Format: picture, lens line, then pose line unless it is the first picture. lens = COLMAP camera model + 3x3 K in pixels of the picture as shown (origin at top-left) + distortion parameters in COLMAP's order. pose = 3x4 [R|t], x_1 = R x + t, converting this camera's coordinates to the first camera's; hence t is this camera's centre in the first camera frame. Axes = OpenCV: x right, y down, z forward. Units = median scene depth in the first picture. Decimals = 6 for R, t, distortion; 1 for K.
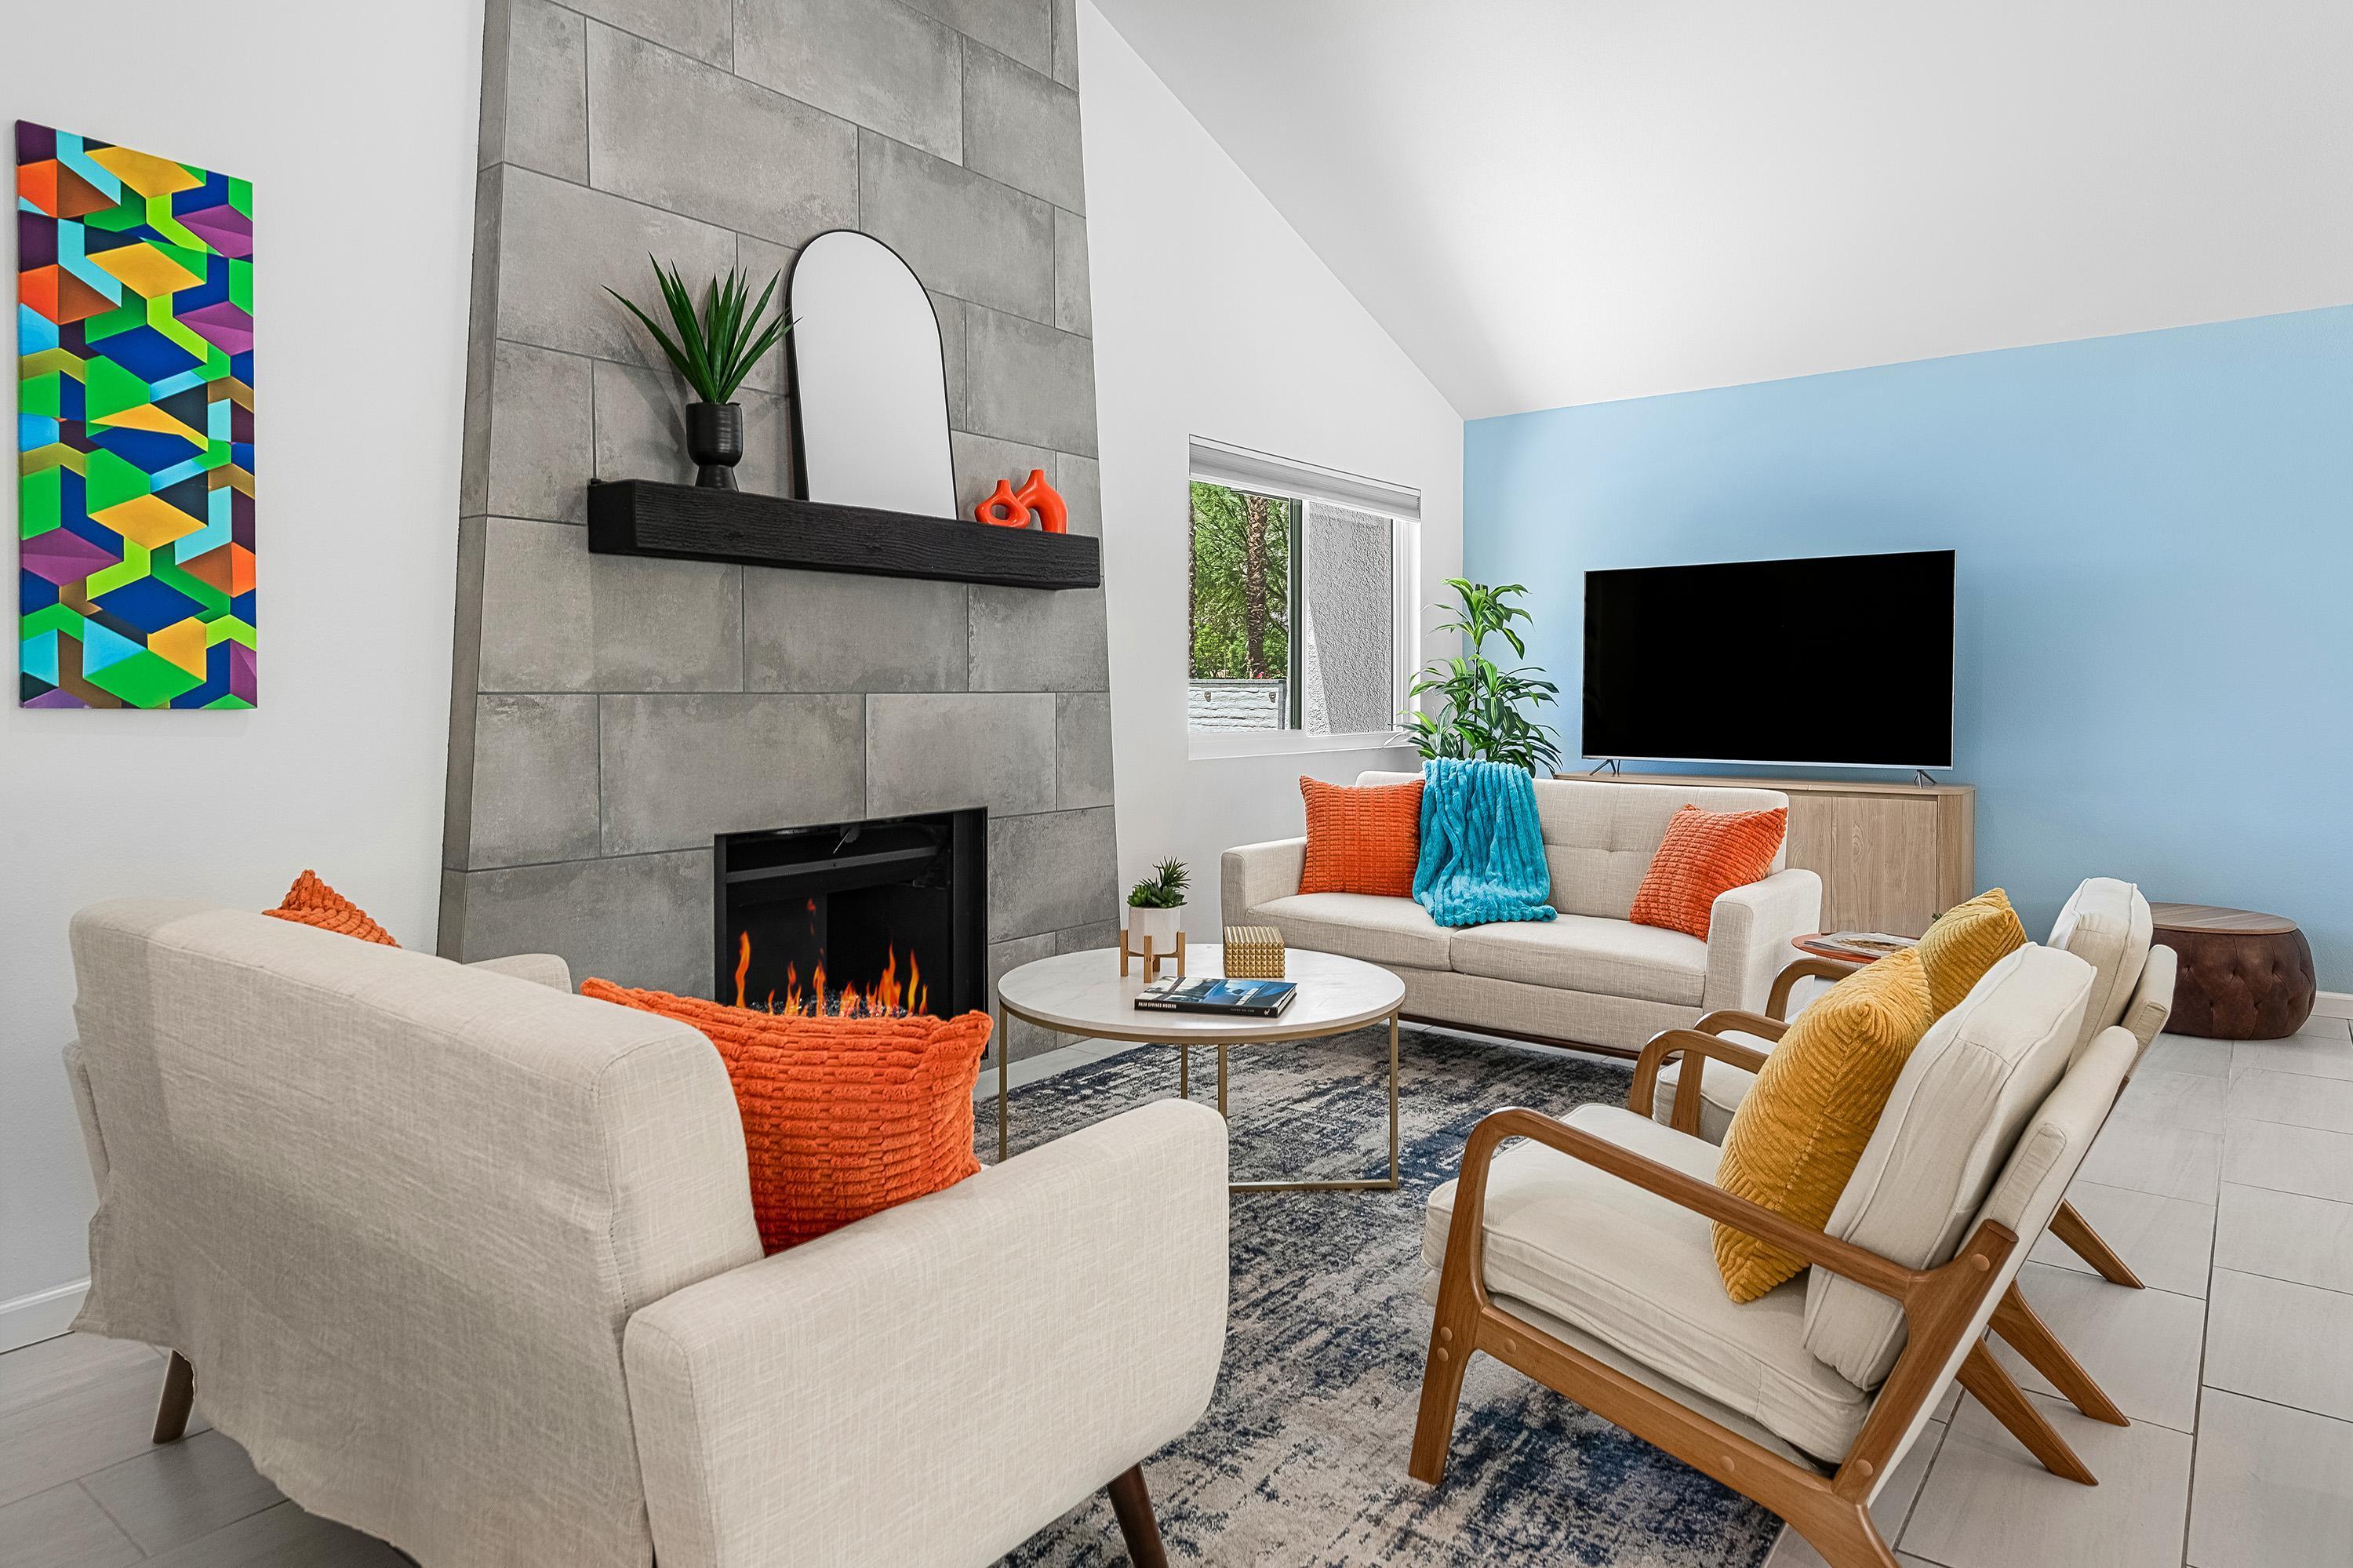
lens RADIAL K [[1421.8, 0, 1176.8], [0, 1421.8, 714.3], [0, 0, 1]] dist [0.034604, -0.019941]
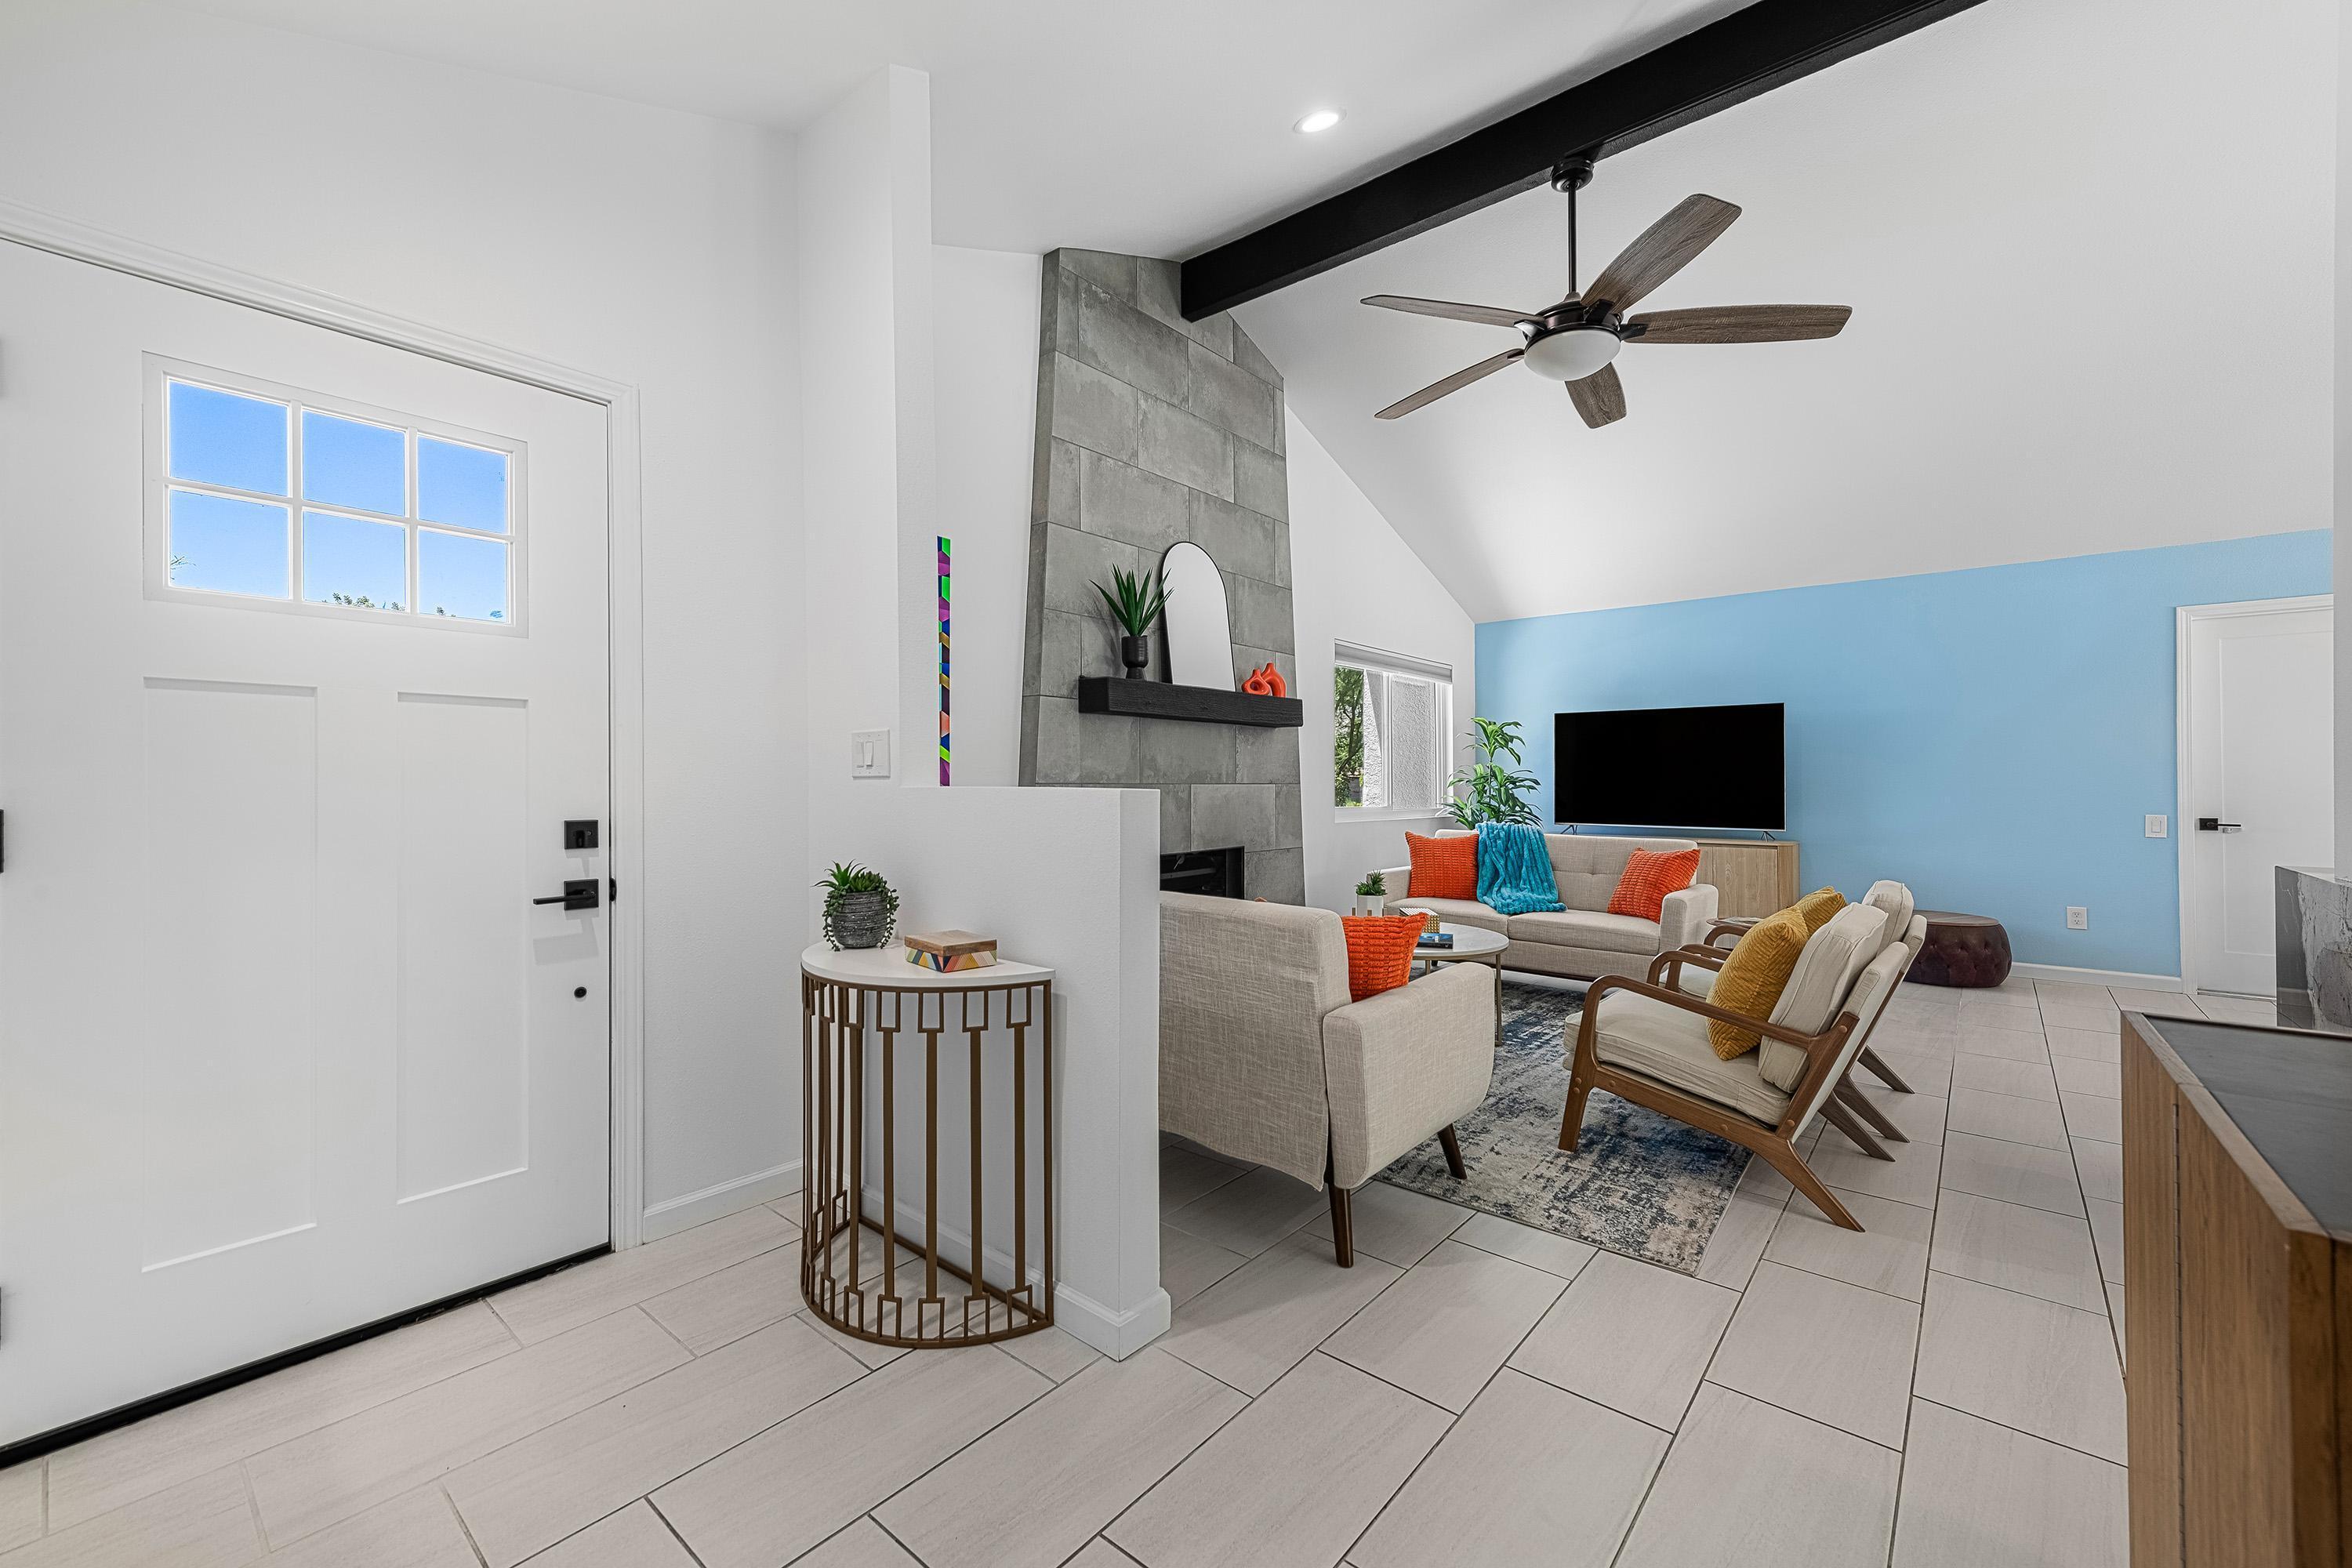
lens RADIAL K [[969.3, 0, 1153.2], [0, 969.3, 757.7], [0, 0, 1]] dist [0.019091, -0.000021]
pose [[0.998428, 0.001553, -0.056027, -0.208838], [-0.003937, 0.999090, -0.042474, 0.005220], [0.055910, 0.042628, 0.997525, -0.296793]]
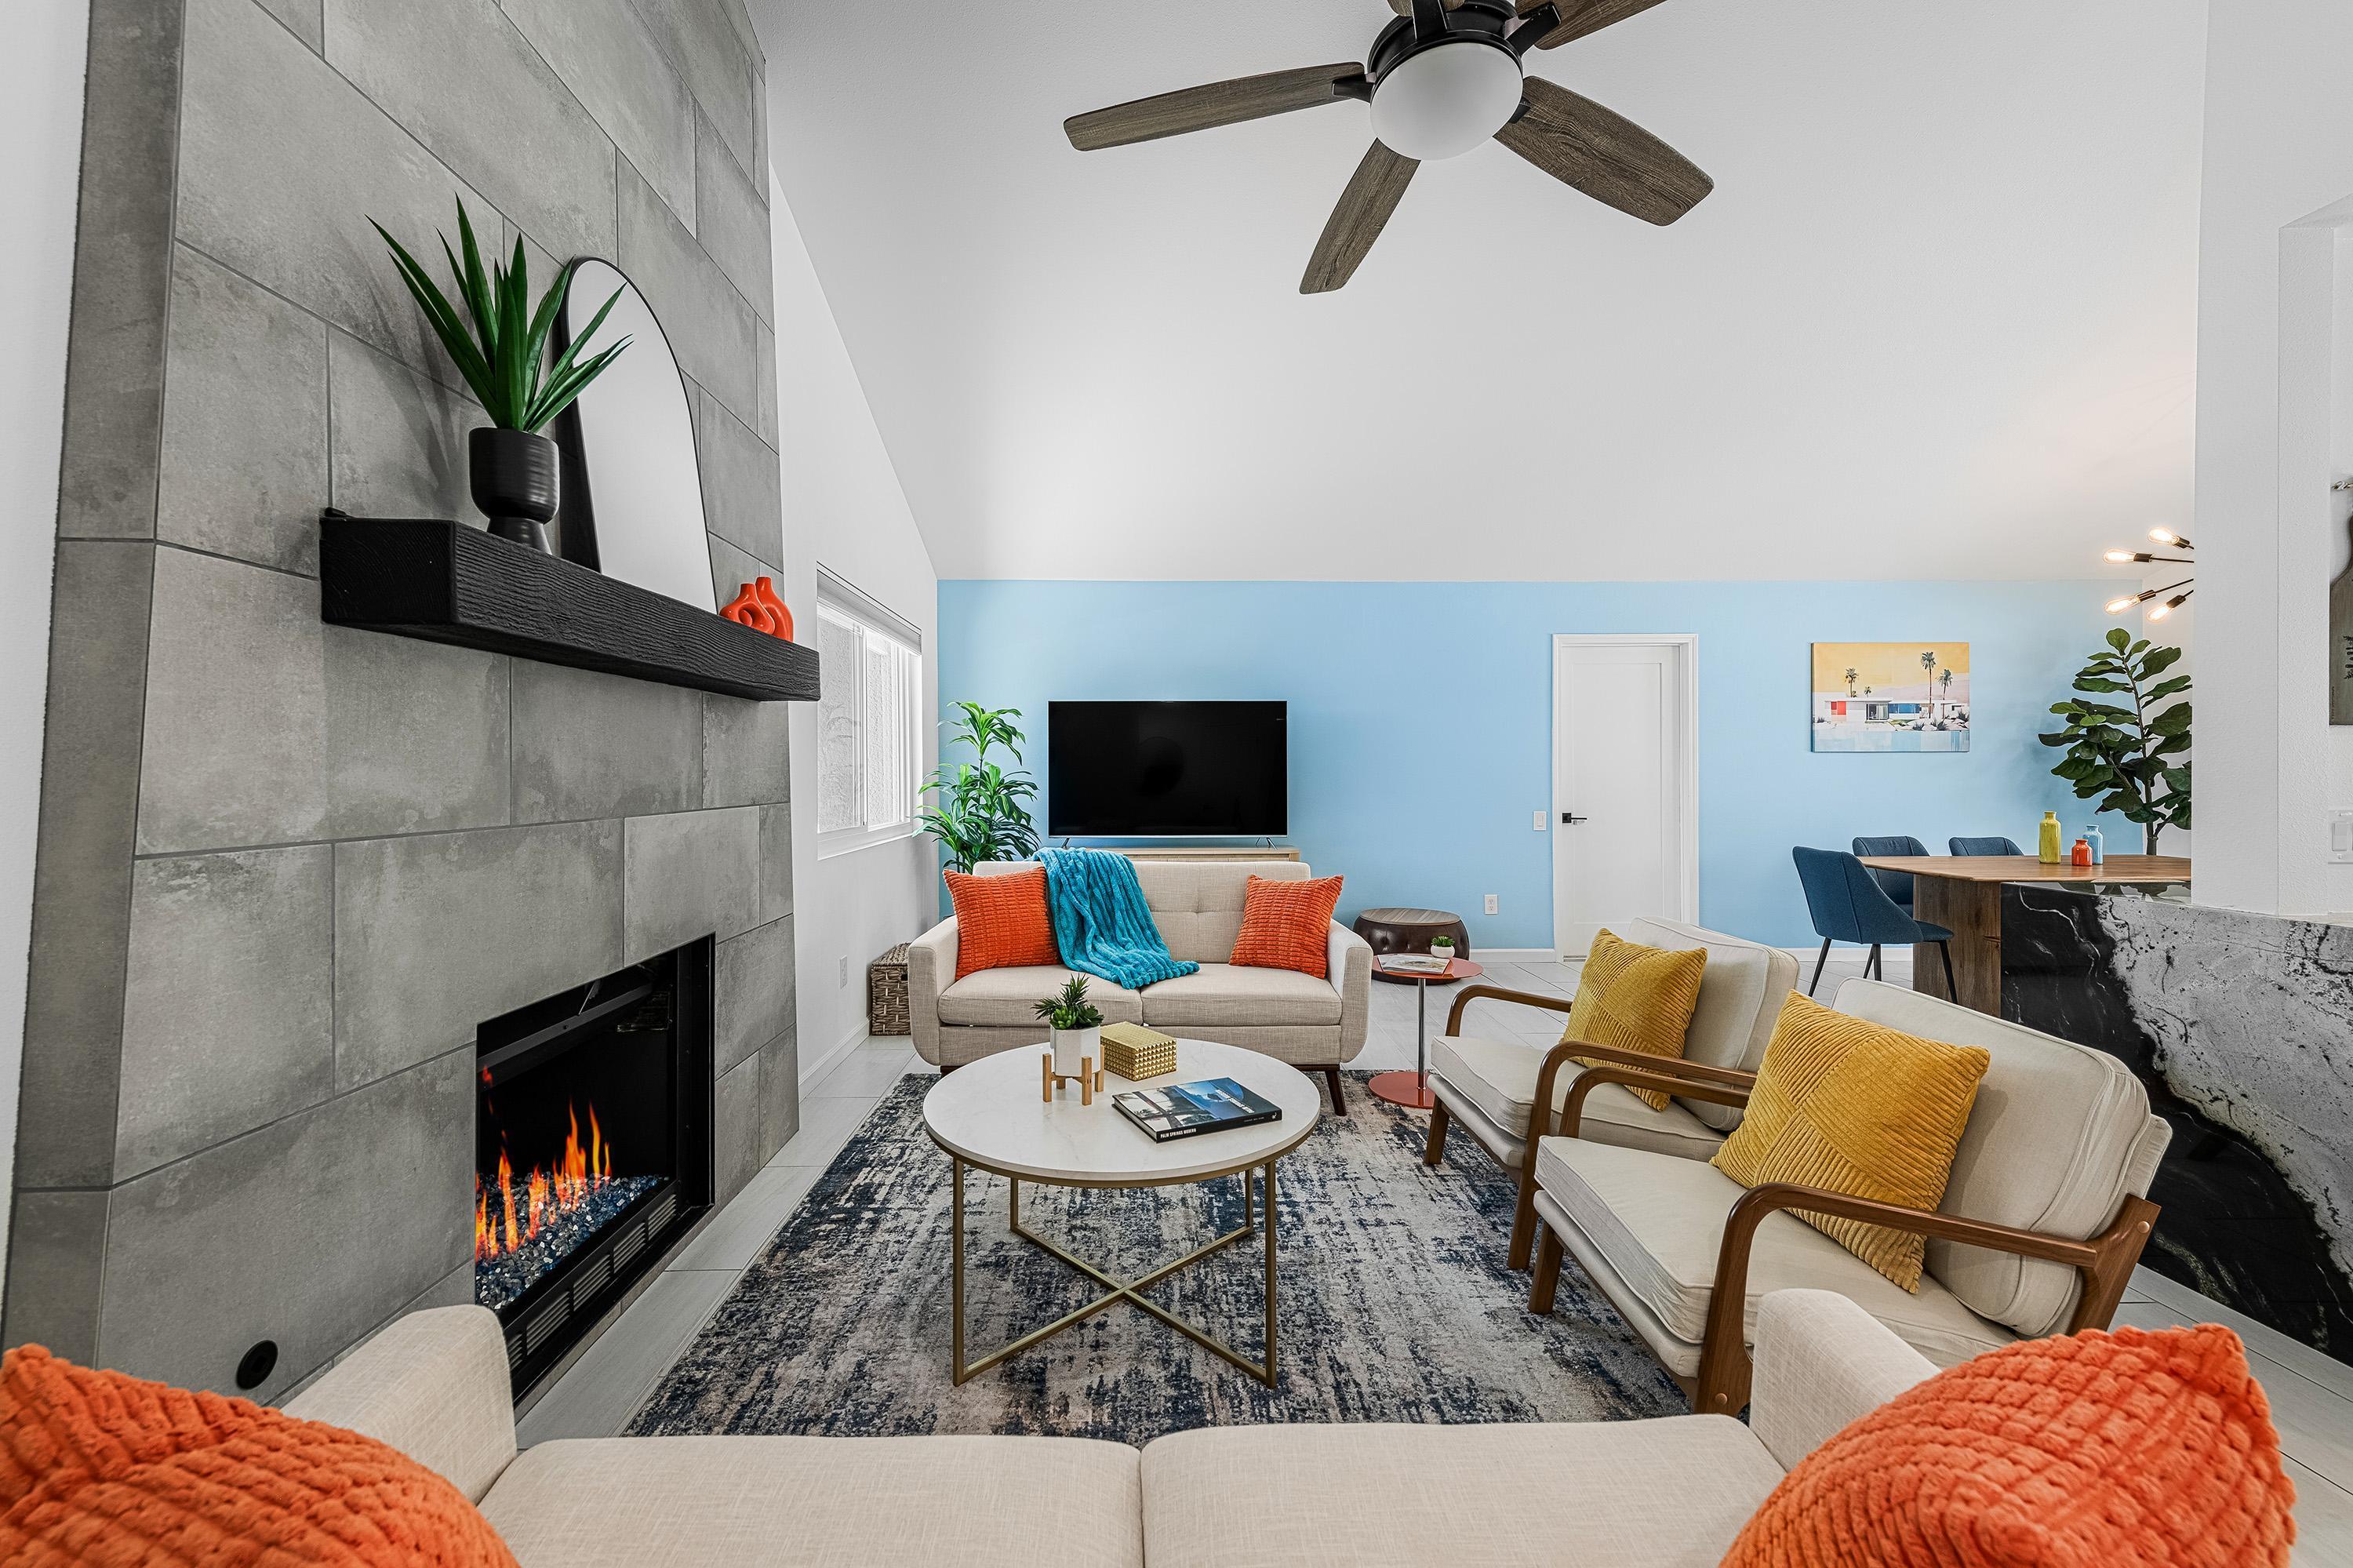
lens RADIAL K [[947.6, 0, 1162.3], [0, 947.6, 766.7], [0, 0, 1]] dist [0.017856, -0.006024]
pose [[0.767651, 0.002121, 0.640864, -0.355834], [0.012124, 0.999767, -0.017832, -0.032537], [-0.640753, 0.021458, 0.767447, 0.387462]]
